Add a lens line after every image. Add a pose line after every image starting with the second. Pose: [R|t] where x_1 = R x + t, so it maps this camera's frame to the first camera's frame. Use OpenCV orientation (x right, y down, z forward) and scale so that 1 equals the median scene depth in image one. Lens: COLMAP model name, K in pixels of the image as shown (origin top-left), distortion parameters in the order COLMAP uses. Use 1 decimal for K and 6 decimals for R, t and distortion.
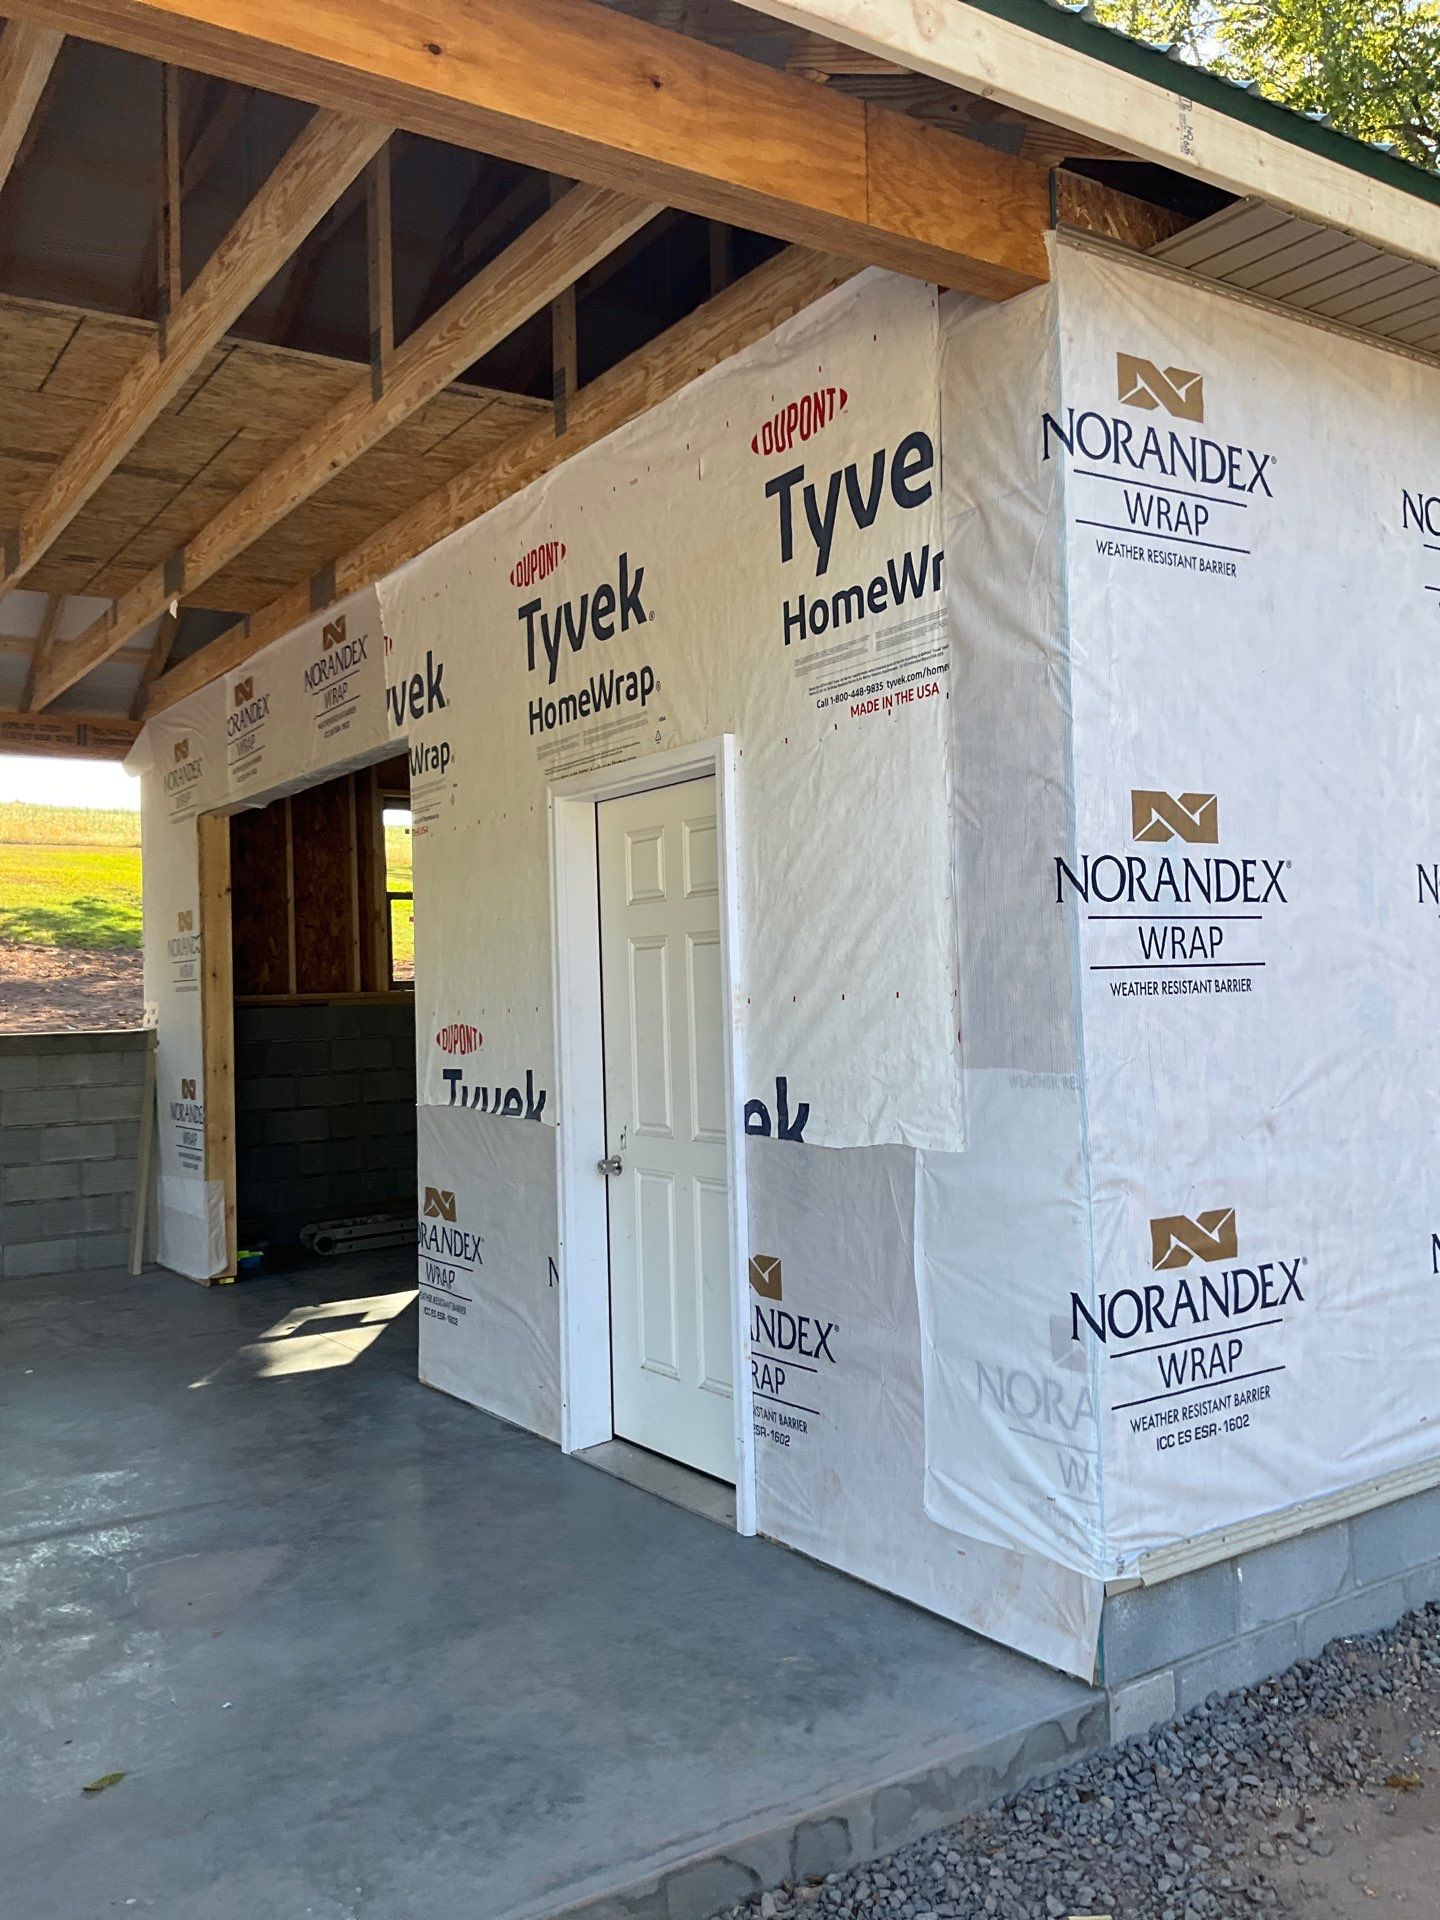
lens RADIAL K [[1593.6, 0, 731.5], [0, 1593.6, 957.5], [0, 0, 1]] dist [0.069123, -0.115988]
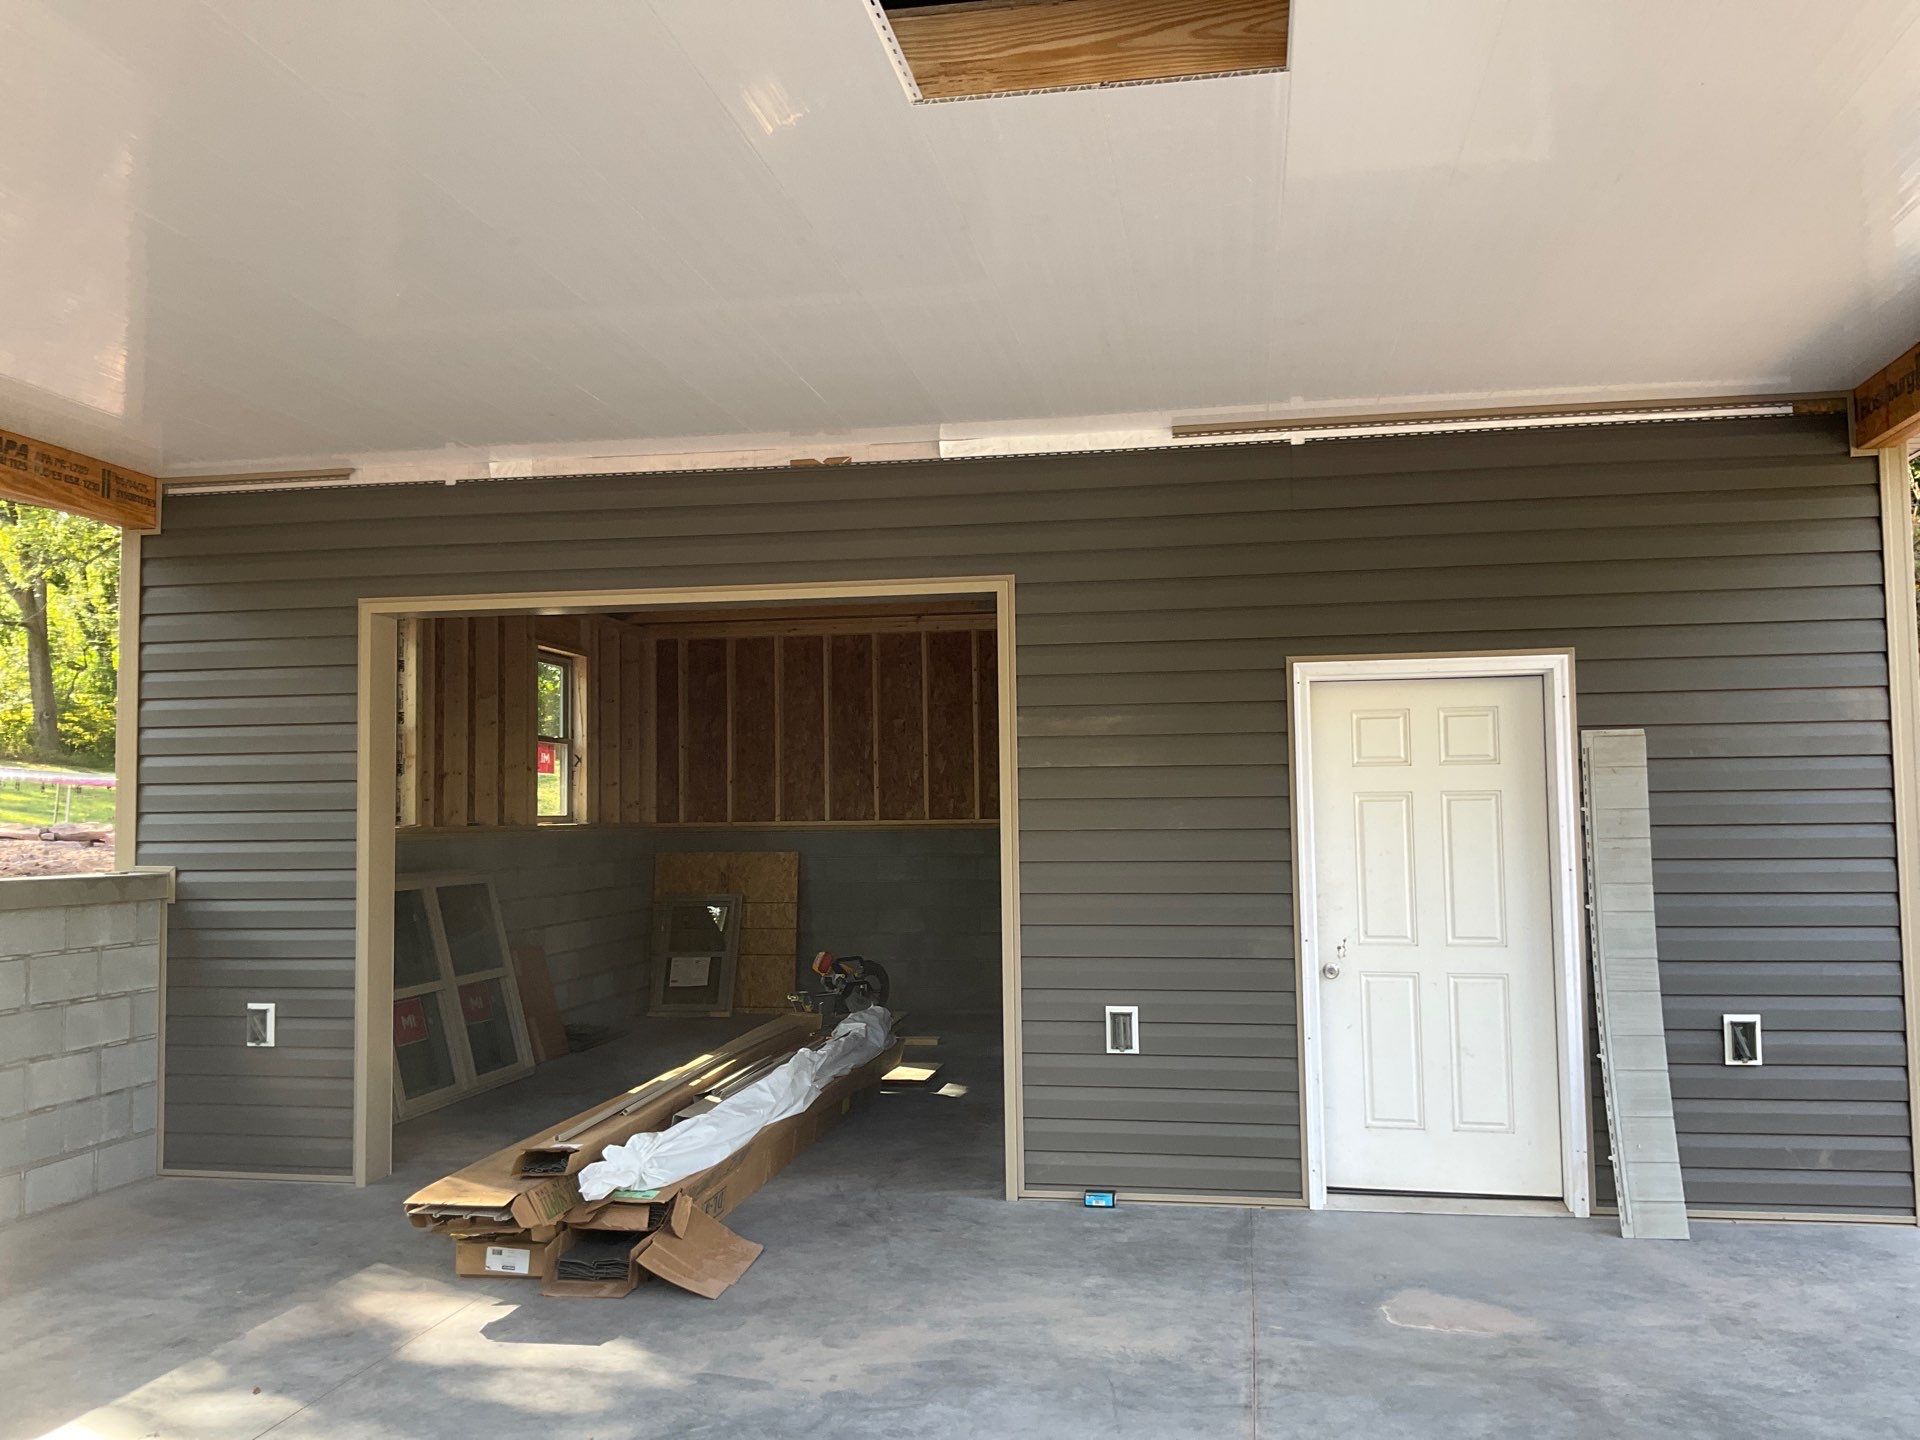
lens RADIAL K [[1593.6, 0, 974.7], [0, 1593.6, 704.7], [0, 0, 1]] dist [0.069123, -0.115988]
pose [[0.689686, 0.069635, 0.720752, -1.464373], [-0.027140, 0.997152, -0.070369, 0.019229], [-0.723599, 0.028971, 0.689612, 0.393039]]
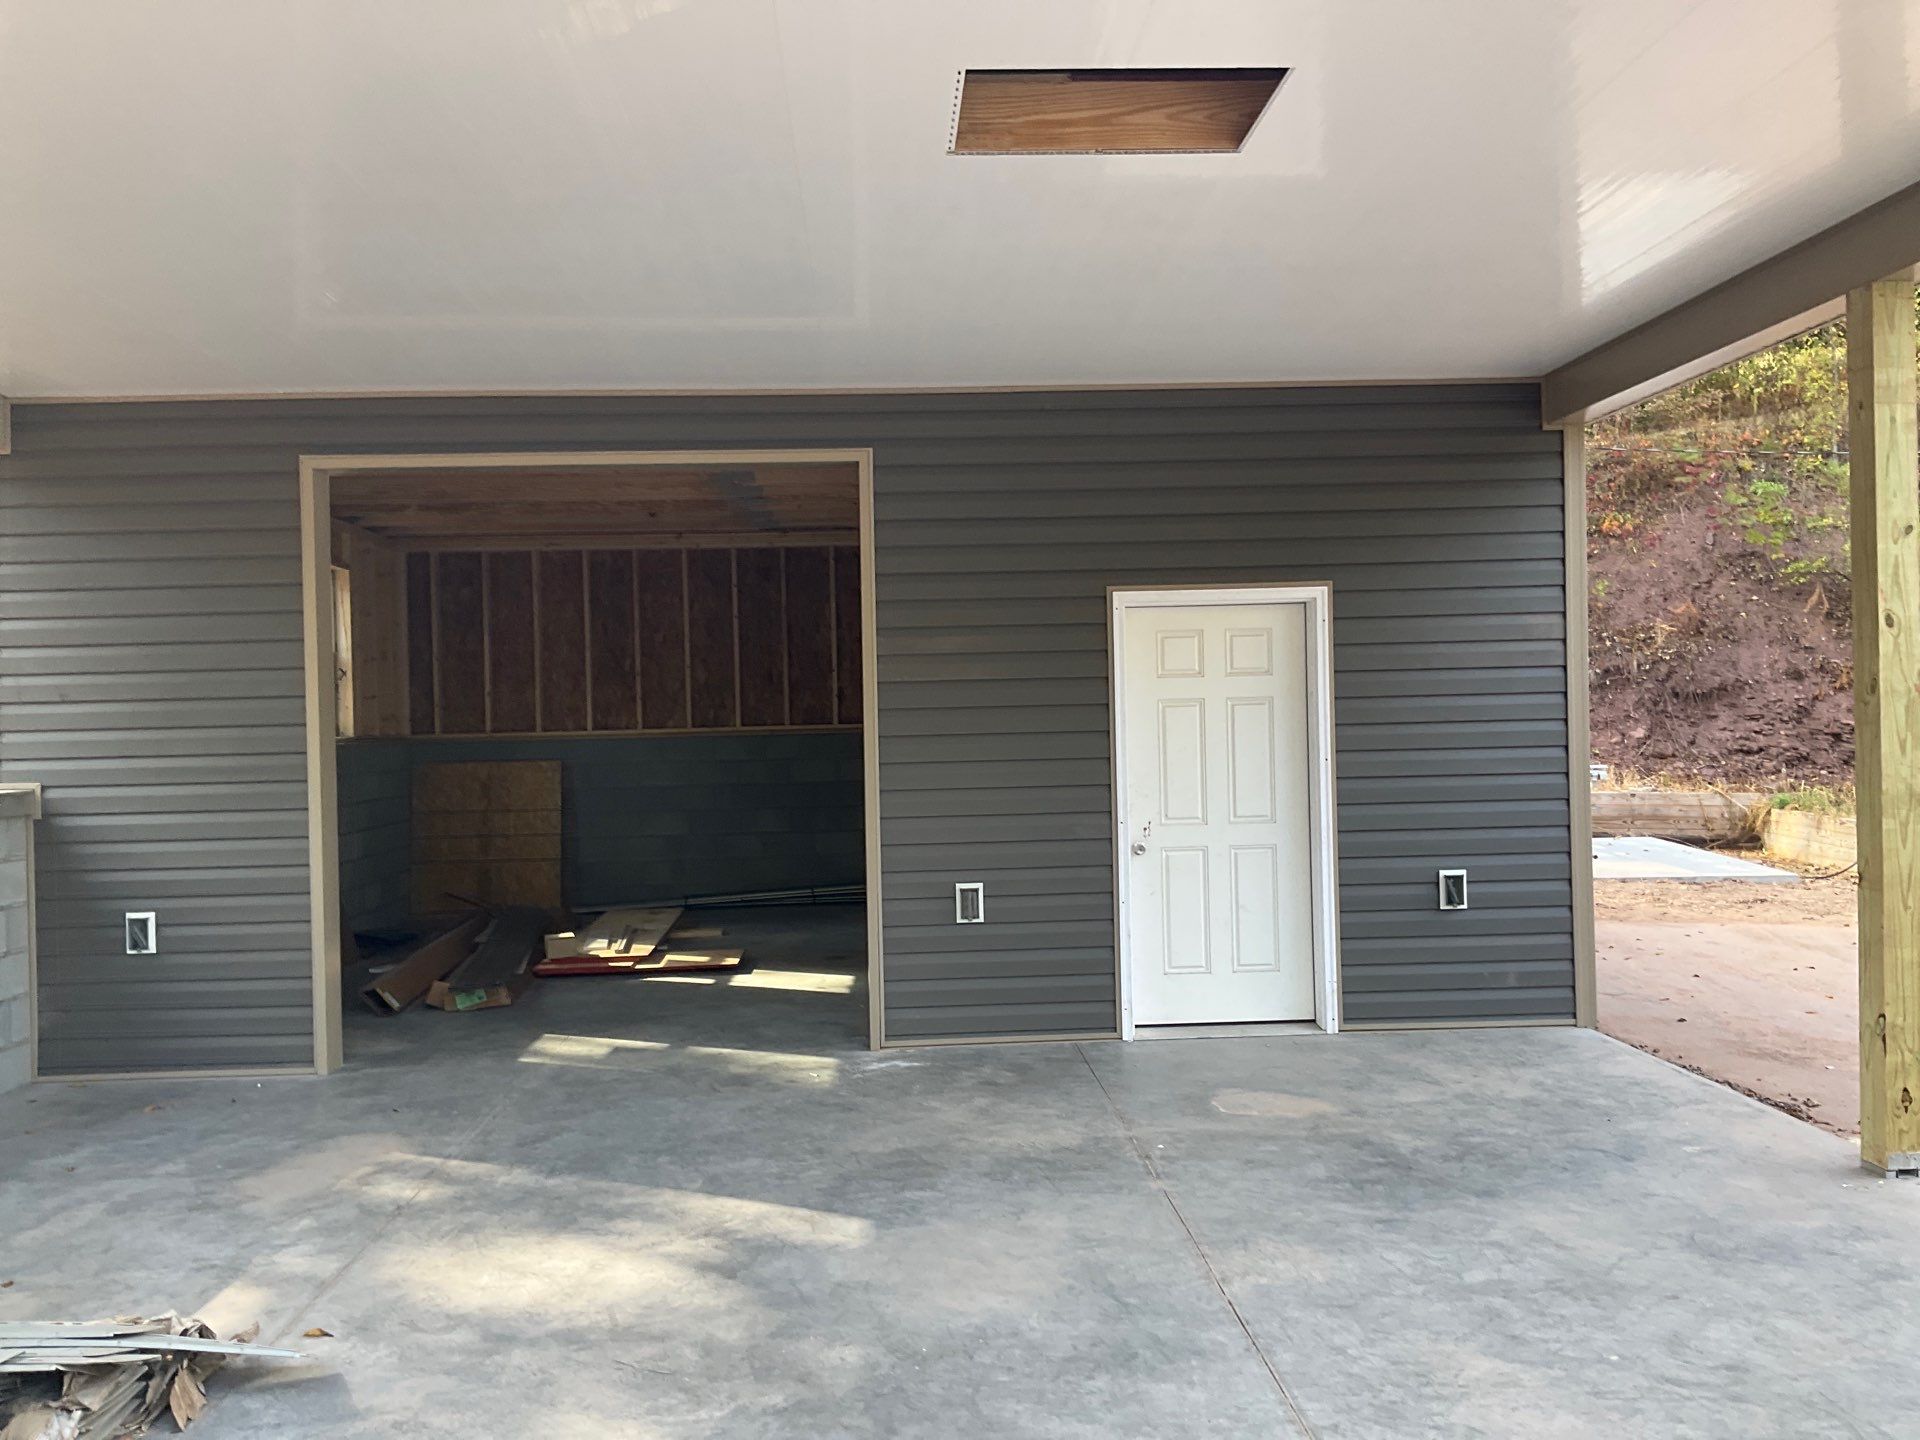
lens RADIAL K [[1593.6, 0, 966.3], [0, 1593.6, 716.0], [0, 0, 1]] dist [0.069123, -0.115988]
pose [[0.513626, 0.013790, 0.857903, -1.788892], [-0.012555, 0.999885, -0.008555, 0.022509], [-0.857922, -0.006376, 0.513740, 0.435783]]
